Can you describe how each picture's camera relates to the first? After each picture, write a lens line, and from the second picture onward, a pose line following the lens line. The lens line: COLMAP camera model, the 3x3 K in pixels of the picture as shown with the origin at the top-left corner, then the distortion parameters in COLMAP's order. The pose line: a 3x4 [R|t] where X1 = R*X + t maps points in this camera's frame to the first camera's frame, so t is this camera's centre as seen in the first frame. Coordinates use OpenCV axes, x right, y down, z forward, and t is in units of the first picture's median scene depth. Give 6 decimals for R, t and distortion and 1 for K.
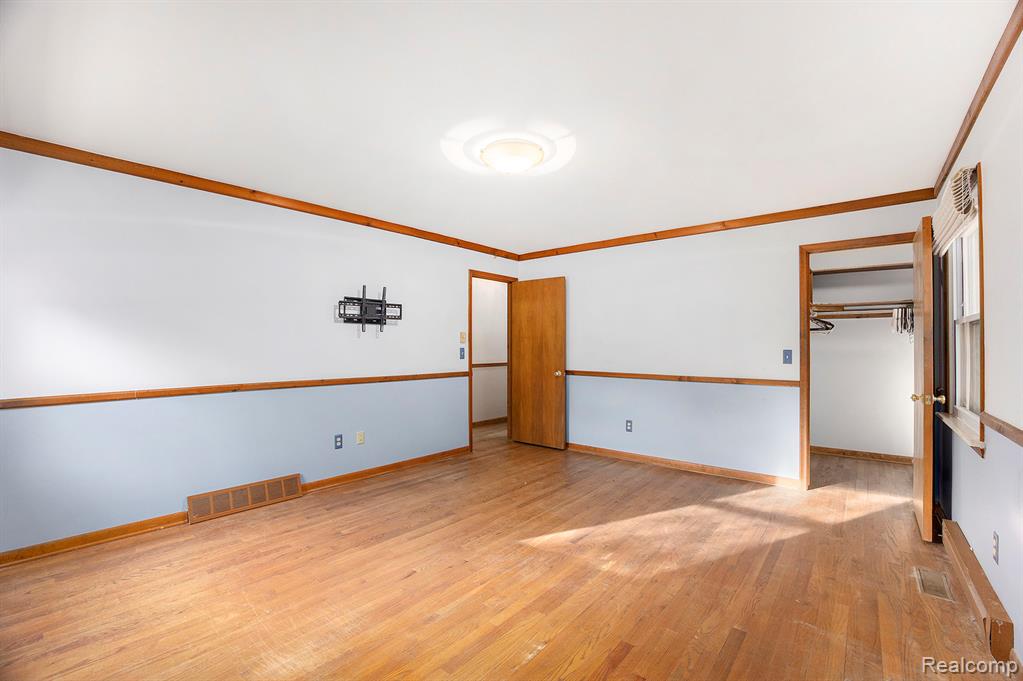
lens RADIAL K [[418.3, 0, 509.9], [0, 418.3, 344.6], [0, 0, 1]] dist [-0.000644, -0.000009]
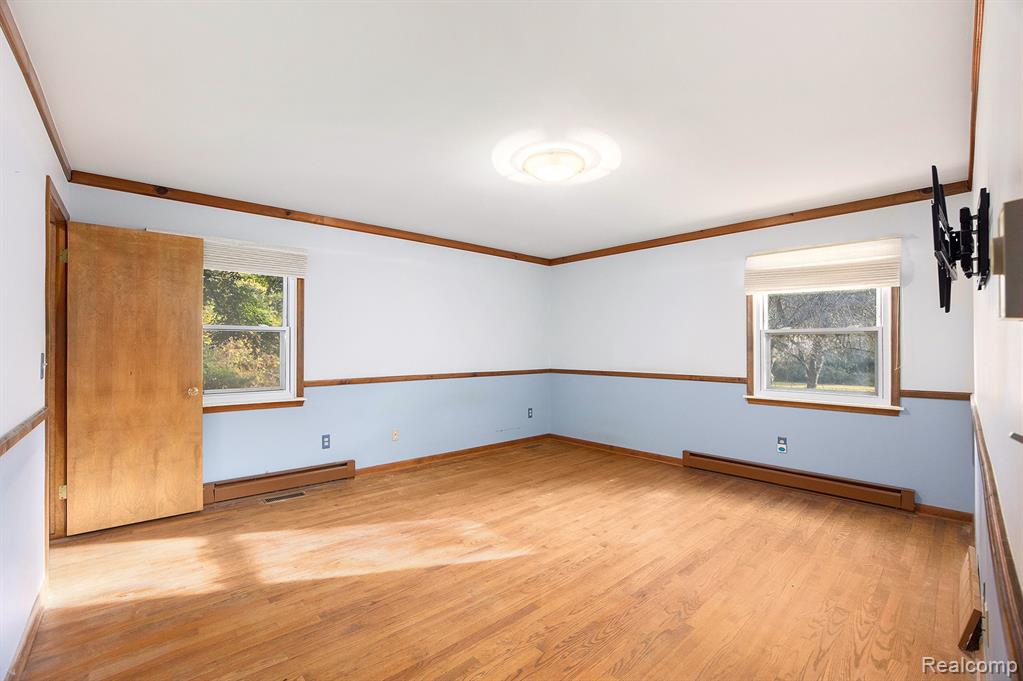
lens RADIAL K [[418.3, 0, 511.7], [0, 418.3, 341.6], [0, 0, 1]] dist [-0.000644, -0.000009]
pose [[-0.990781, -0.005223, 0.135371, -0.029776], [-0.008688, 0.999649, -0.025019, 0.014051], [-0.135193, -0.025964, -0.990479, 1.922476]]
